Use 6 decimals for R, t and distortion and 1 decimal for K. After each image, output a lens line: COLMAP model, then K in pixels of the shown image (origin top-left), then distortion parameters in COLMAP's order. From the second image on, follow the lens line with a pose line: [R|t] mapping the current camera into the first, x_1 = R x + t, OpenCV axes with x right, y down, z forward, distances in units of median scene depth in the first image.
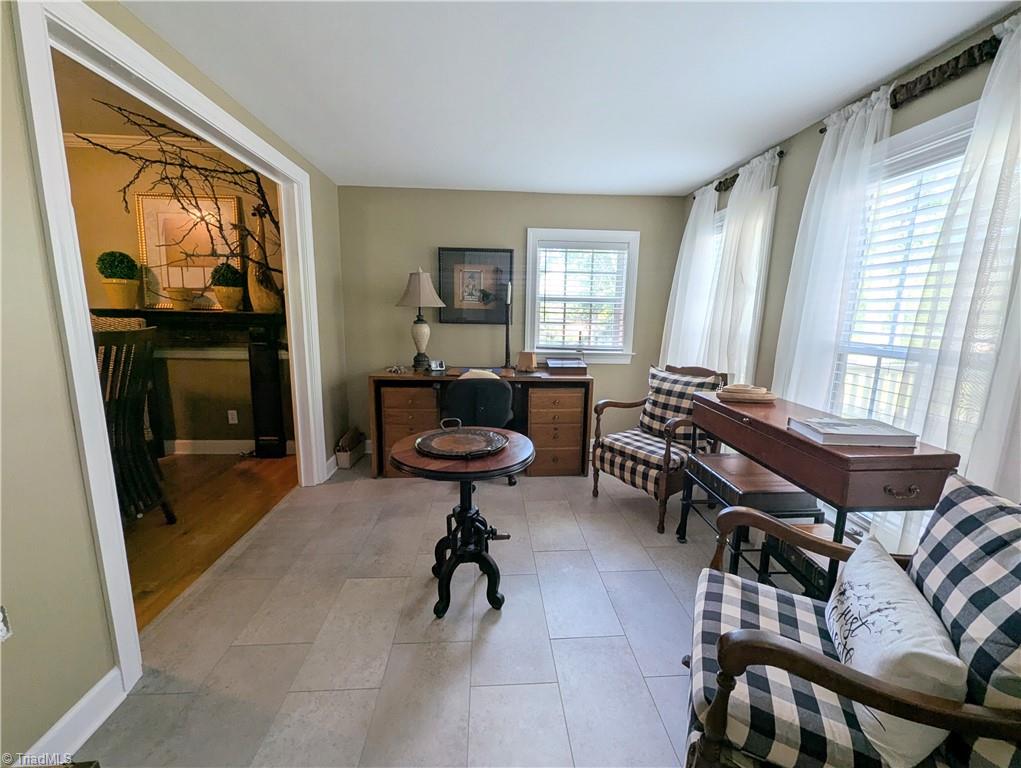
lens RADIAL K [[424.7, 0, 515.3], [0, 424.7, 383.3], [0, 0, 1]] dist [0.000873, -0.000876]
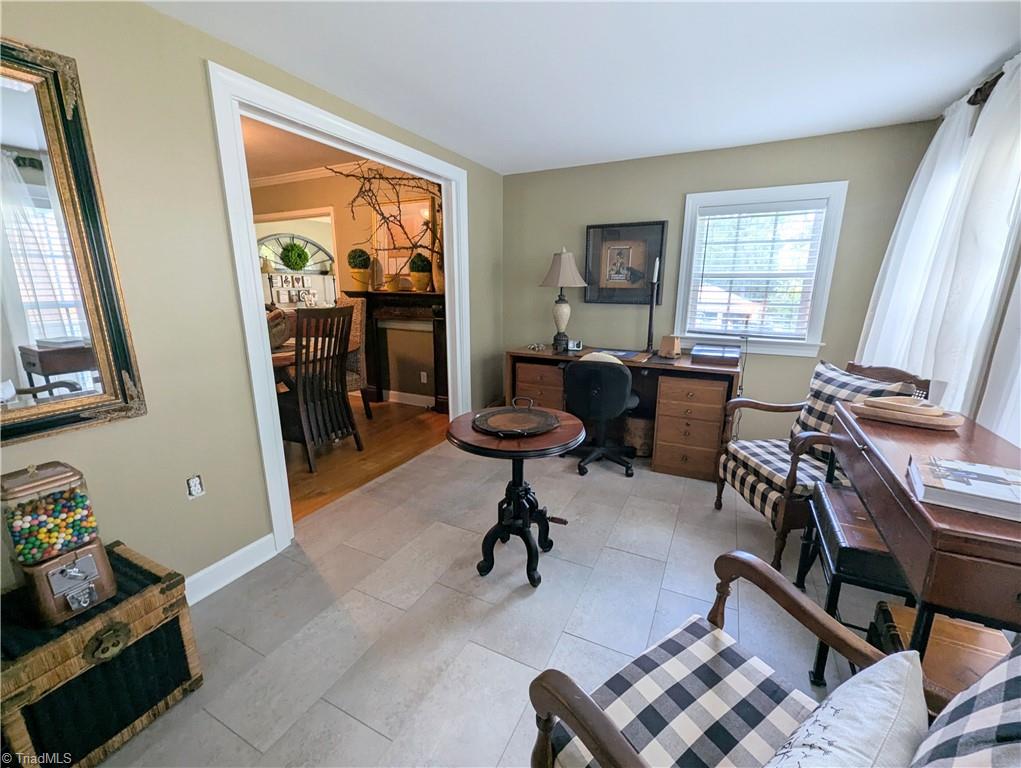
lens RADIAL K [[424.7, 0, 515.3], [0, 424.7, 383.3], [0, 0, 1]] dist [0.000873, -0.000876]
pose [[0.863525, 0.100359, -0.494219, 0.213604], [-0.073417, 0.994575, 0.073687, -0.017183], [0.498933, -0.027346, 0.866209, 0.056052]]
